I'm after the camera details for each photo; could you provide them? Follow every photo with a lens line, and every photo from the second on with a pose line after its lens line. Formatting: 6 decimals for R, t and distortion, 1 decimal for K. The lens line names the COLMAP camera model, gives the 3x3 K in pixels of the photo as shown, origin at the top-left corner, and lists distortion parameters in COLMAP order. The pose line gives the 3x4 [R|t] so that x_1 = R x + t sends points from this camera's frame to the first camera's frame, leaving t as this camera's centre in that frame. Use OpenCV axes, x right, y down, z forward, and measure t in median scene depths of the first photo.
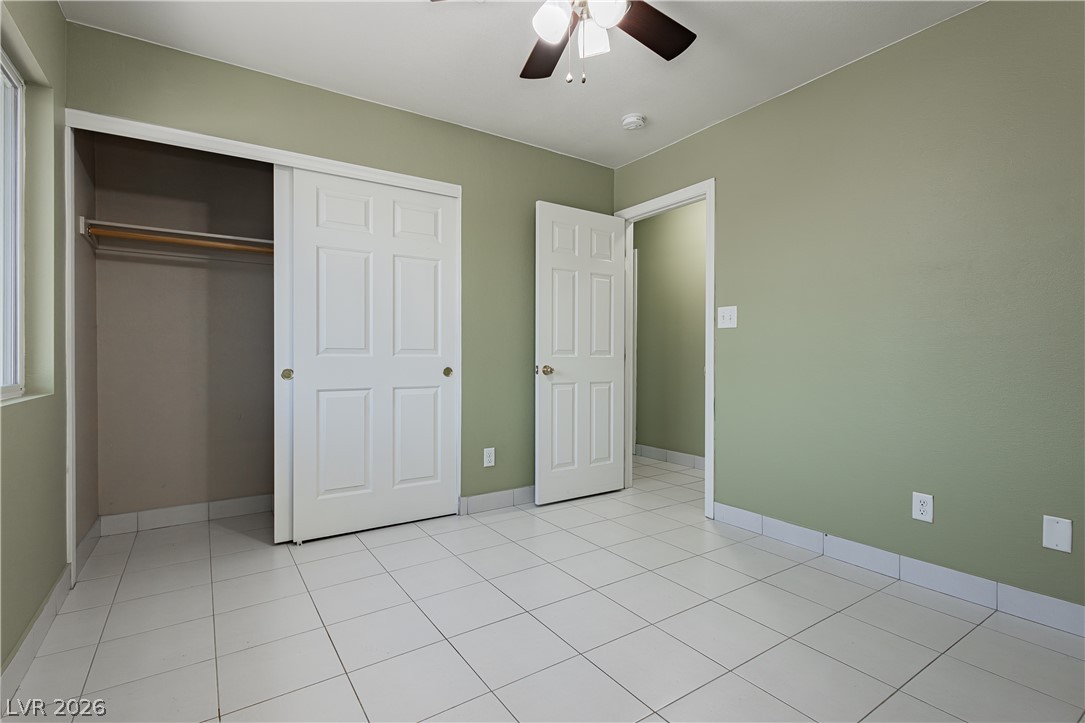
lens RADIAL K [[502.0, 0, 535.9], [0, 502.0, 356.9], [0, 0, 1]] dist [0.001371, -0.000200]
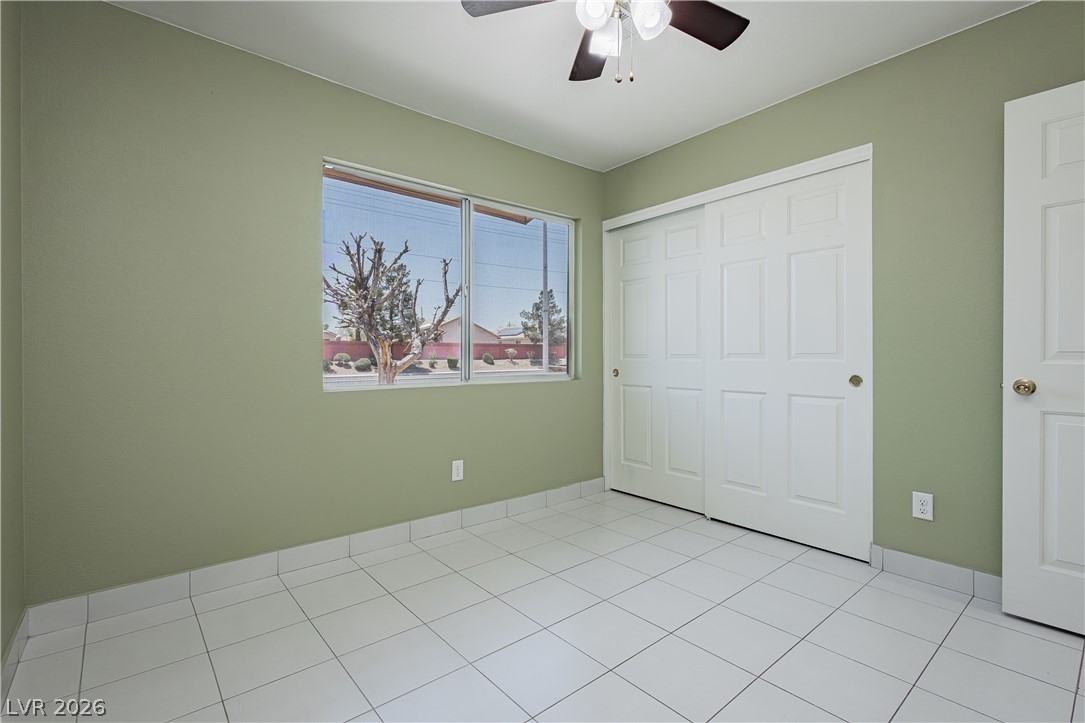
lens RADIAL K [[502.0, 0, 537.2], [0, 502.0, 358.5], [0, 0, 1]] dist [0.001371, -0.000200]
pose [[0.112295, 0.000321, -0.993675, 0.566329], [-0.009412, 0.999955, -0.000741, -0.001092], [0.993630, 0.009436, 0.112293, 0.398169]]
